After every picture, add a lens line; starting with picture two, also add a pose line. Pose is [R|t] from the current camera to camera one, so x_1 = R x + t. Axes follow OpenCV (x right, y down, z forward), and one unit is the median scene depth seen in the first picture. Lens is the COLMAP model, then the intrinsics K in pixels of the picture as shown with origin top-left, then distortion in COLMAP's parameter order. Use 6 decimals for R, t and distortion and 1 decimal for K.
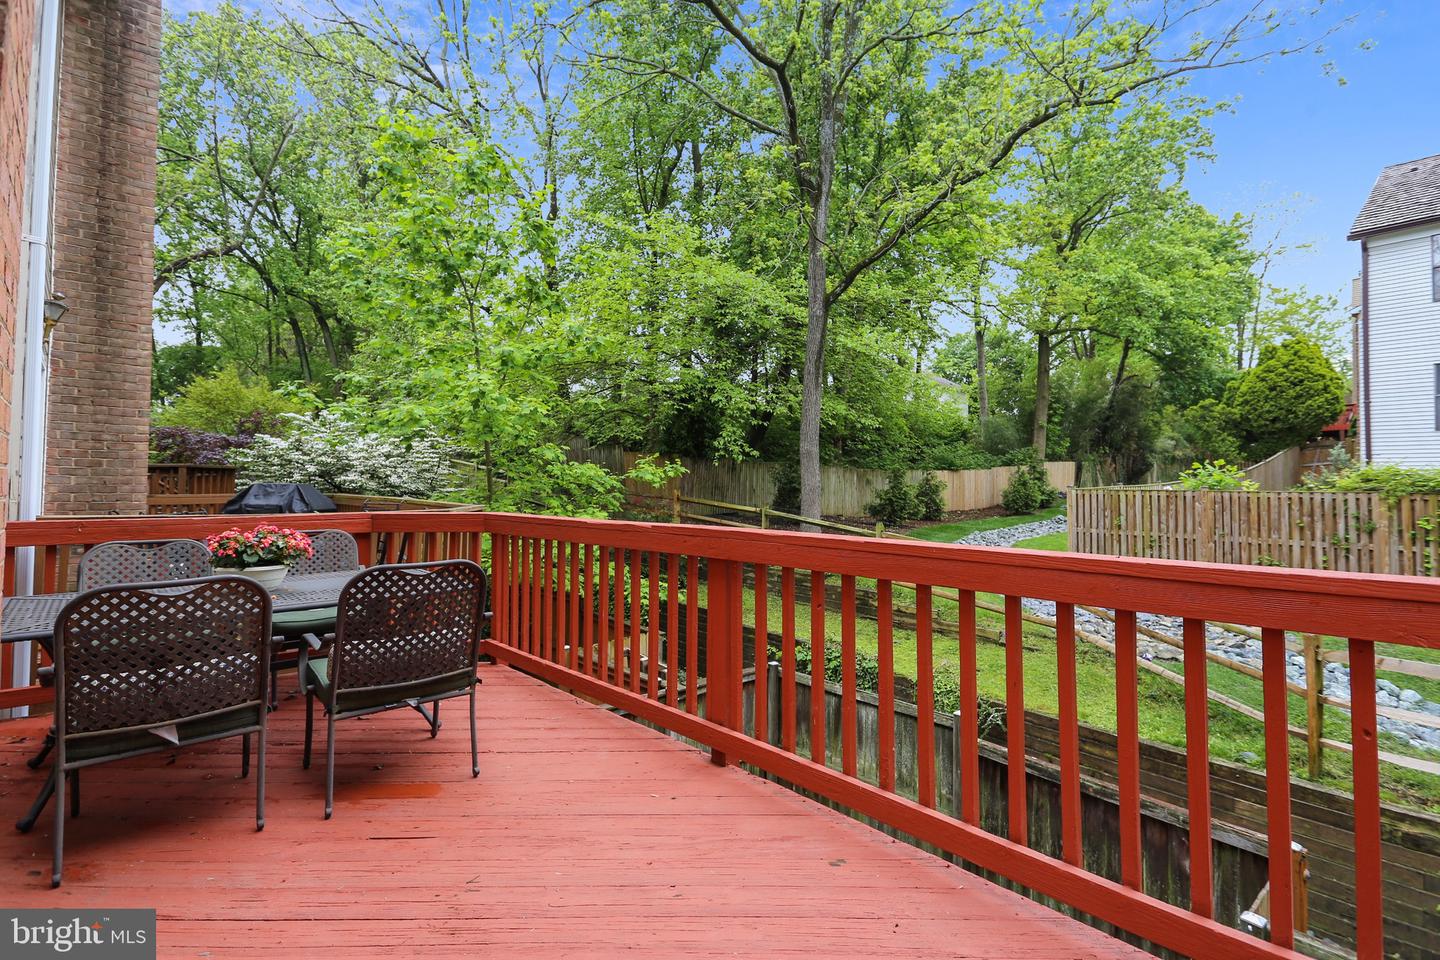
lens RADIAL K [[680.1, 0, 729.0], [0, 680.1, 476.7], [0, 0, 1]] dist [0.003438, 0.000516]
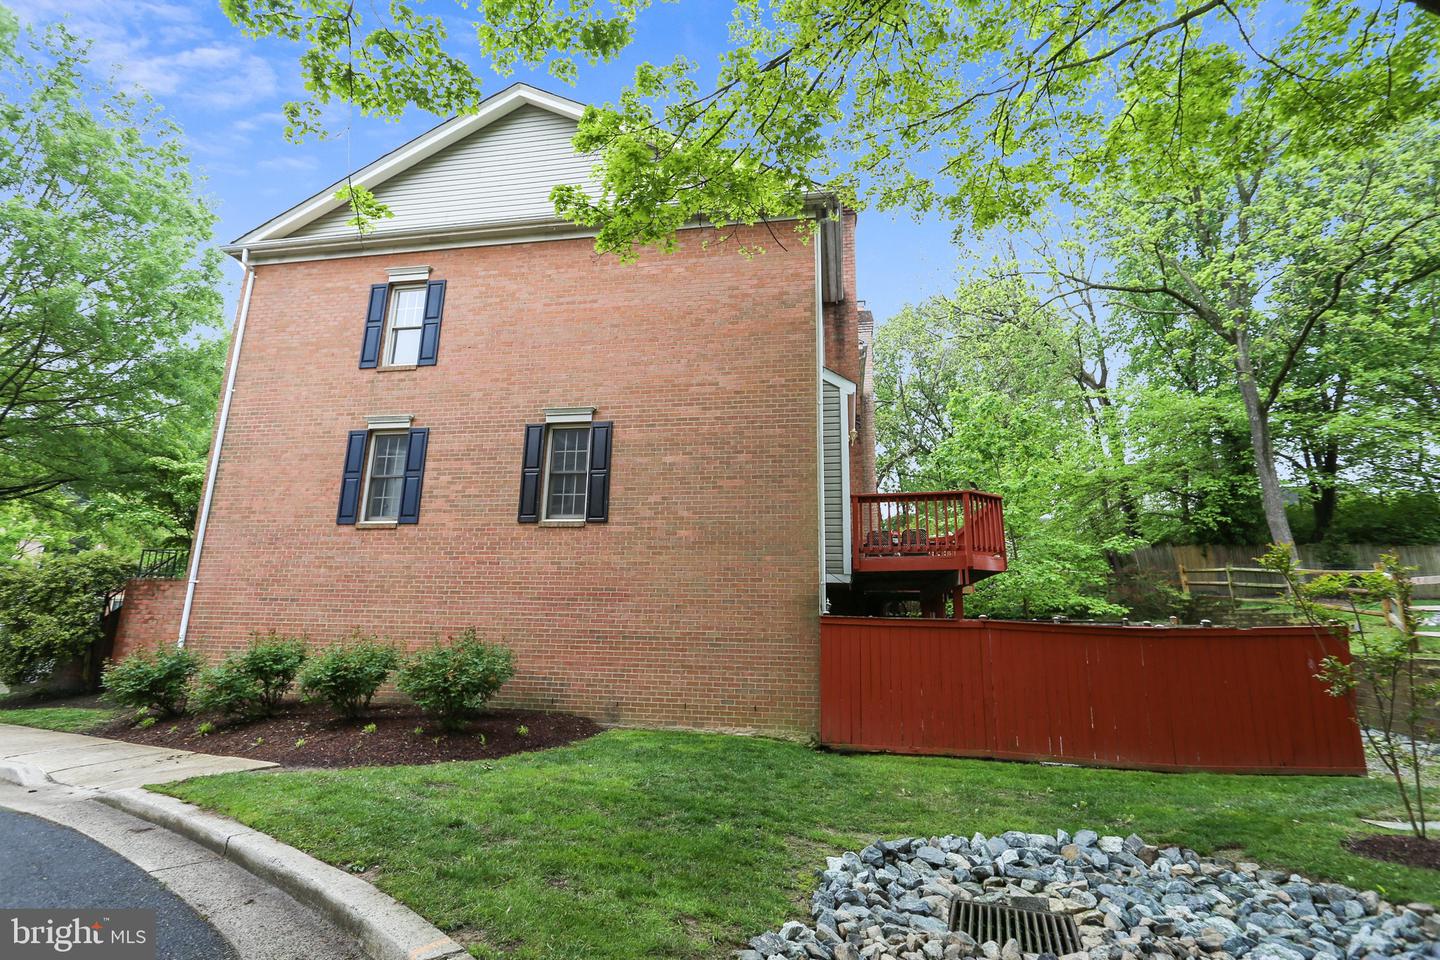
lens RADIAL K [[680.1, 0, 729.0], [0, 680.1, 476.7], [0, 0, 1]] dist [0.003438, 0.000516]
pose [[0.599660, -0.181708, -0.779352, 0.279181], [0.012163, 0.975837, -0.218161, 0.081594], [0.800163, 0.121343, 0.587380, -0.321065]]
